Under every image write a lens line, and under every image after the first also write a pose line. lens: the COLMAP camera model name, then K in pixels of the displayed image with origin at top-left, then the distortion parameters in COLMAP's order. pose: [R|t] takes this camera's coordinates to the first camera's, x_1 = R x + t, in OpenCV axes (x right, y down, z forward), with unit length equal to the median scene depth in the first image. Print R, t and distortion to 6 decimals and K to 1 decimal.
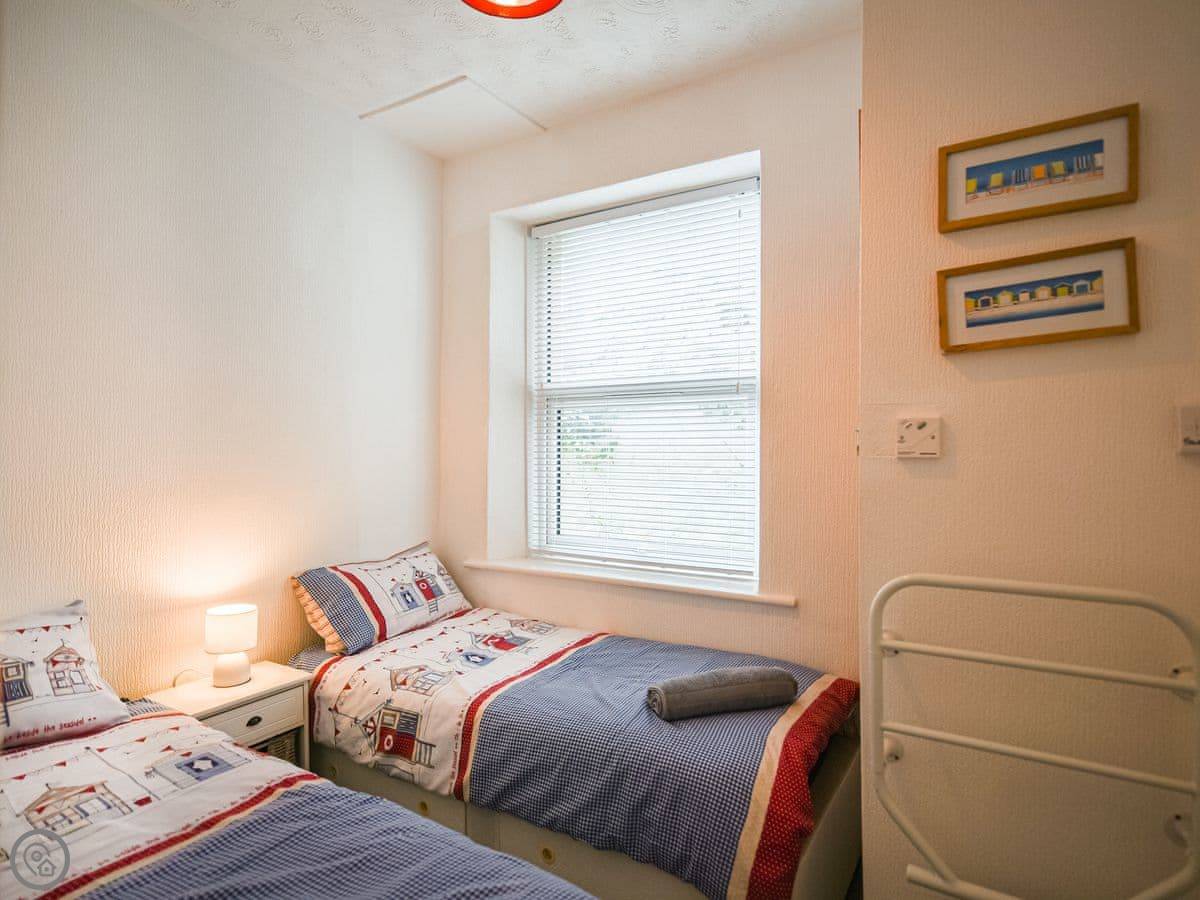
lens RADIAL K [[589.8, 0, 606.8], [0, 589.8, 455.4], [0, 0, 1]] dist [-0.004411, 0.000379]
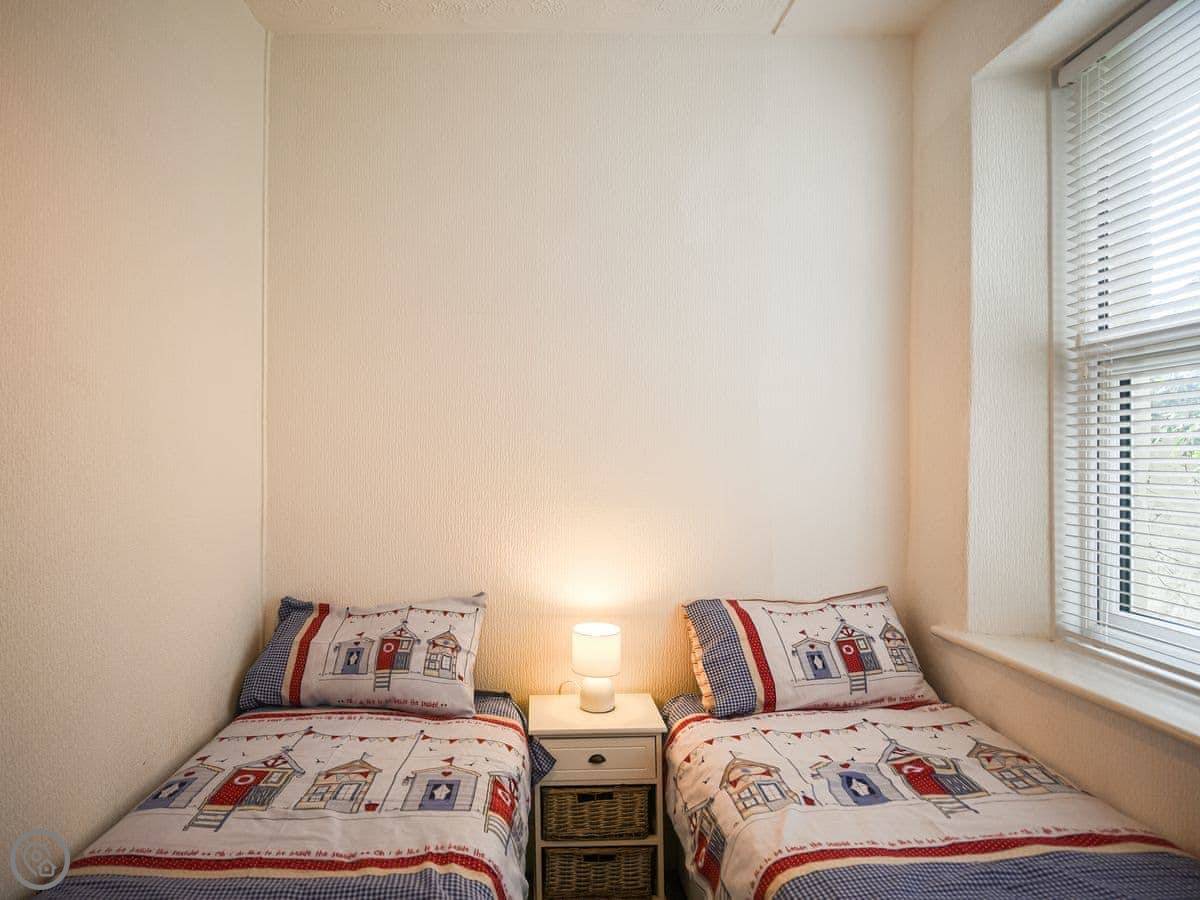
lens RADIAL K [[658.2, 0, 594.9], [0, 658.2, 463.0], [0, 0, 1]] dist [-0.004311, -0.000612]
pose [[0.569680, 0.002706, -0.821862, 0.176607], [-0.004246, 0.999991, 0.000349, 0.001121], [0.821856, 0.003291, 0.569686, 0.345838]]
